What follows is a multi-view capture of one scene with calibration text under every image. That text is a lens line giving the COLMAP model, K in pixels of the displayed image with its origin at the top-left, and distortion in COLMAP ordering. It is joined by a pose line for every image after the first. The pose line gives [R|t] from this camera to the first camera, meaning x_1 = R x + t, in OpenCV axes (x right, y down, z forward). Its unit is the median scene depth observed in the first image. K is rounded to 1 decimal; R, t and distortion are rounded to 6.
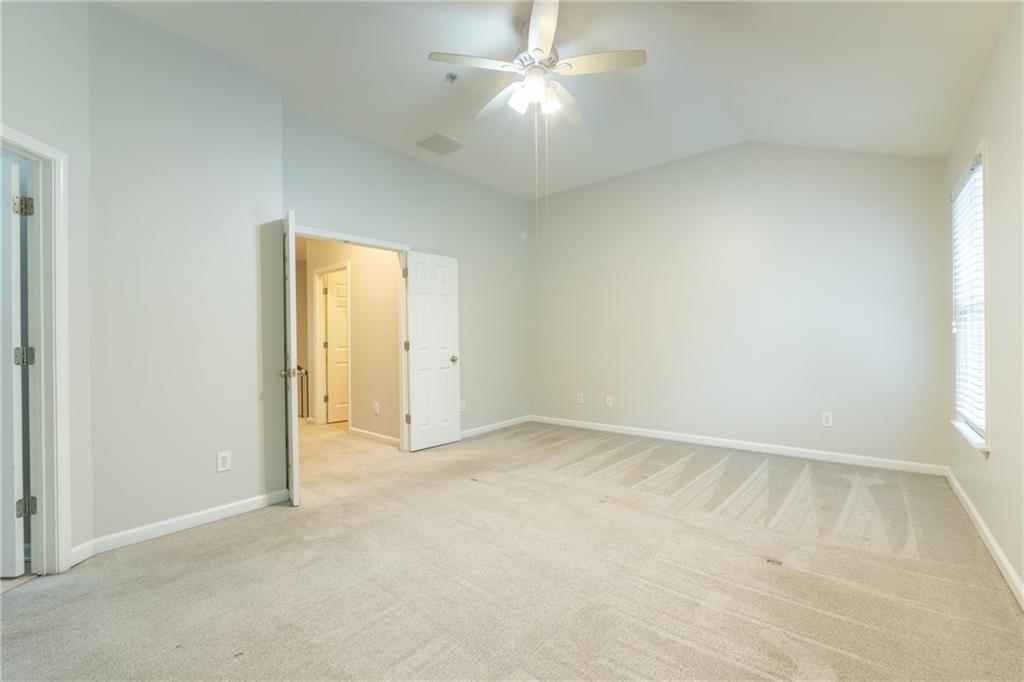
lens RADIAL K [[434.1, 0, 513.8], [0, 434.1, 342.0], [0, 0, 1]] dist [0.002212, 0.000599]
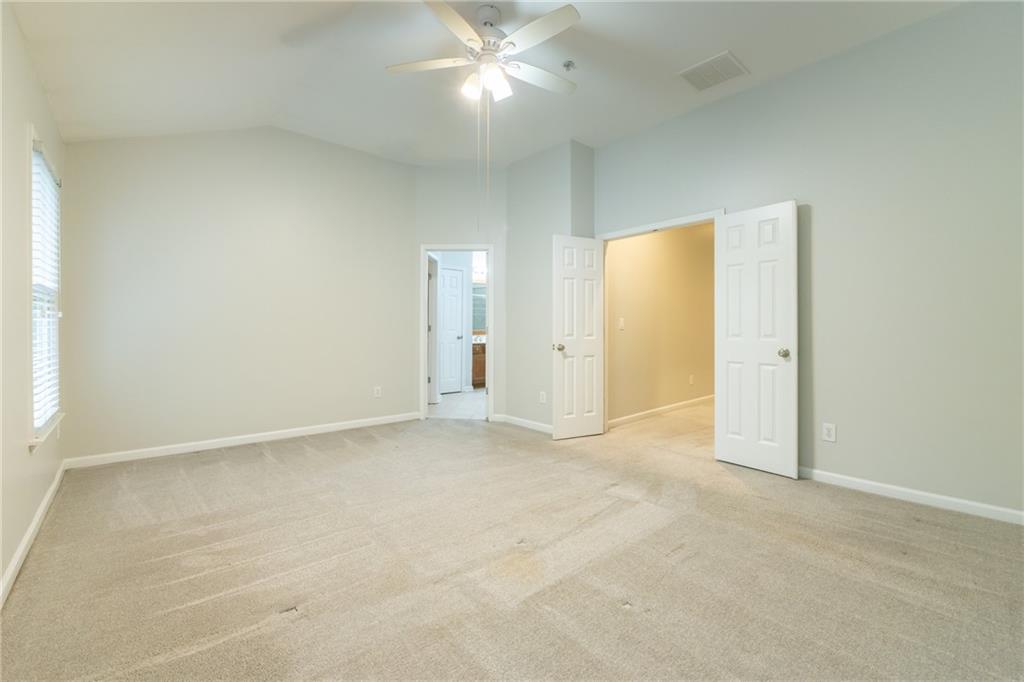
lens RADIAL K [[434.1, 0, 513.9], [0, 434.1, 331.2], [0, 0, 1]] dist [0.002212, 0.000599]
pose [[-0.162117, 0.014917, -0.986659, 0.794004], [-0.005473, 0.999857, 0.016016, -0.003585], [0.986756, 0.007997, -0.162012, 0.937078]]
